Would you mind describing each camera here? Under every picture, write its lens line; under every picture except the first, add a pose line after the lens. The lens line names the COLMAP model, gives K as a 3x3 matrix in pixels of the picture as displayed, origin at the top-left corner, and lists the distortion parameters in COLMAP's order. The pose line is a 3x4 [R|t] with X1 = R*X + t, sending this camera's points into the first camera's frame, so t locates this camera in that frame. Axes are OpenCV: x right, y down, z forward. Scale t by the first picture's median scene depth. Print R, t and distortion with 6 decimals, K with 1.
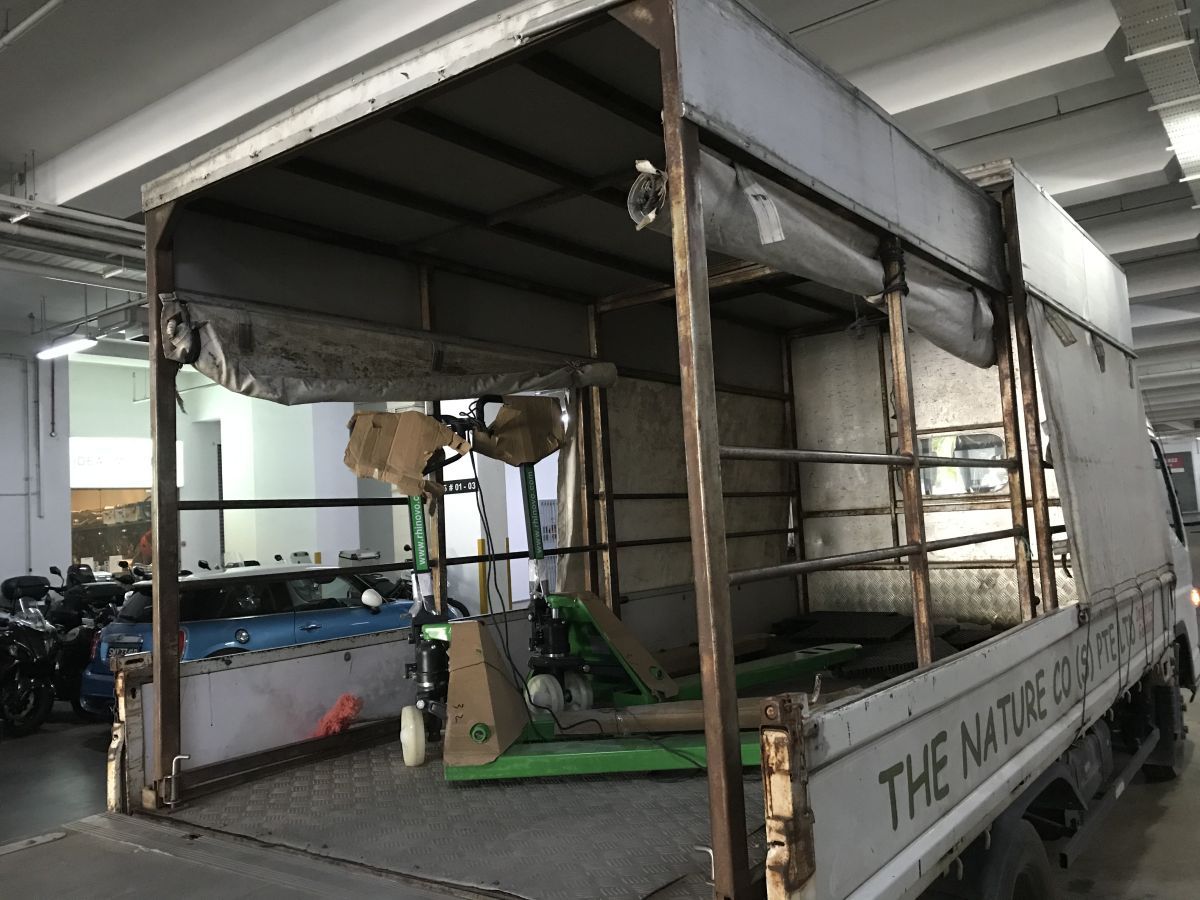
lens RADIAL K [[998.9, 0, 590.2], [0, 998.9, 449.8], [0, 0, 1]] dist [0.019919, -0.013921]
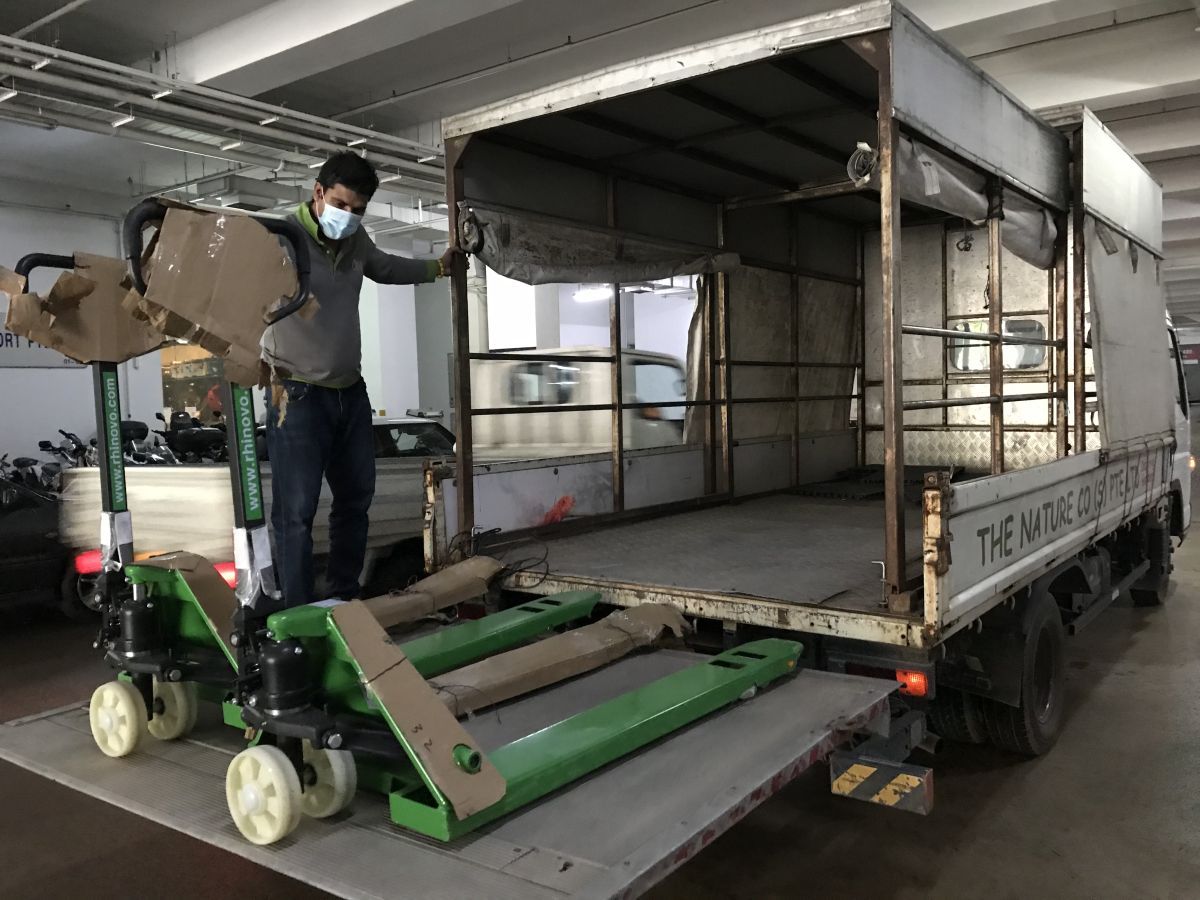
lens RADIAL K [[998.9, 0, 585.6], [0, 998.9, 453.3], [0, 0, 1]] dist [0.019919, -0.013921]
pose [[0.999449, 0.031622, -0.010059, -0.194550], [-0.030027, 0.990868, 0.131449, 0.001565], [0.014124, -0.131075, 0.991272, -0.353118]]
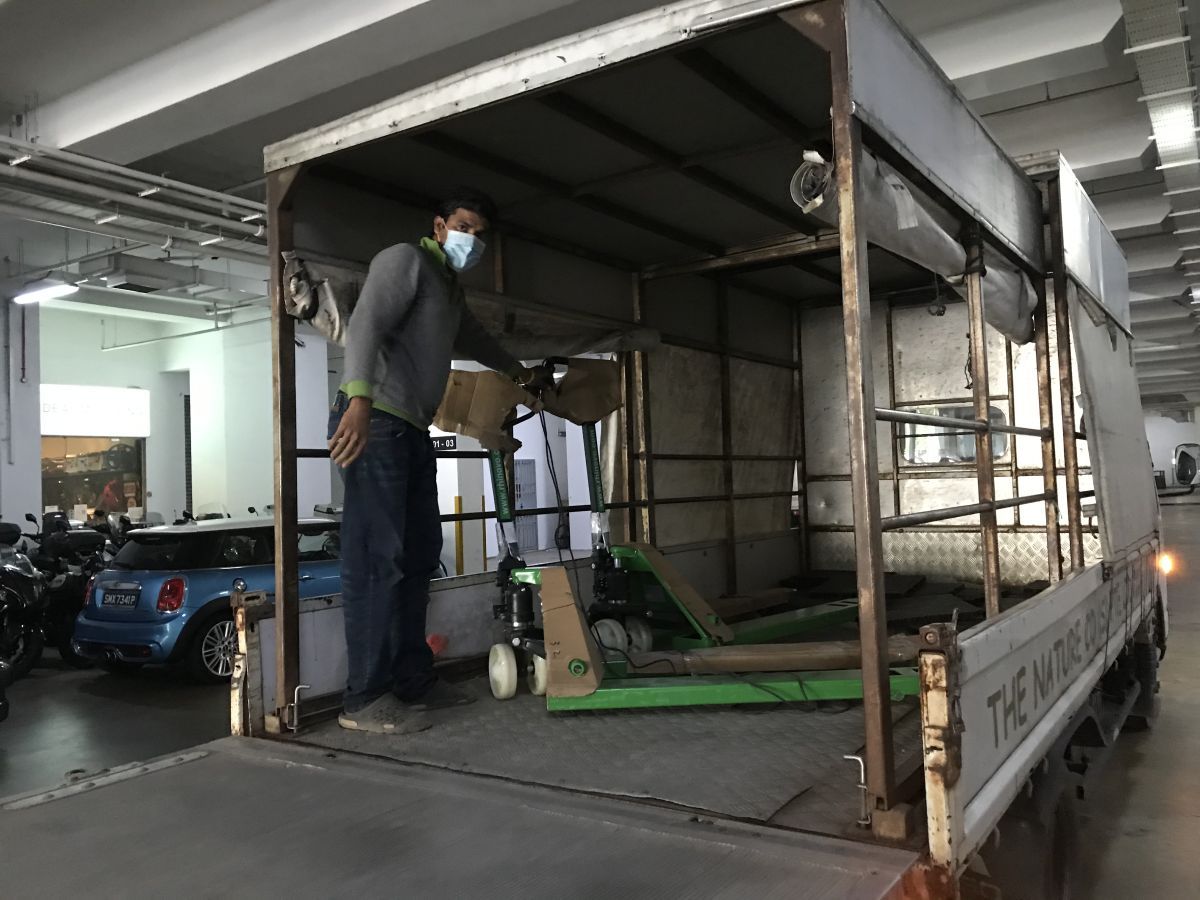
lens RADIAL K [[998.9, 0, 589.2], [0, 998.9, 449.7], [0, 0, 1]] dist [0.019919, -0.013921]
pose [[0.998315, 0.024558, 0.052568, -0.134797], [-0.026527, 0.998960, 0.037087, 0.004353], [-0.051603, -0.038419, 0.997928, -0.064210]]
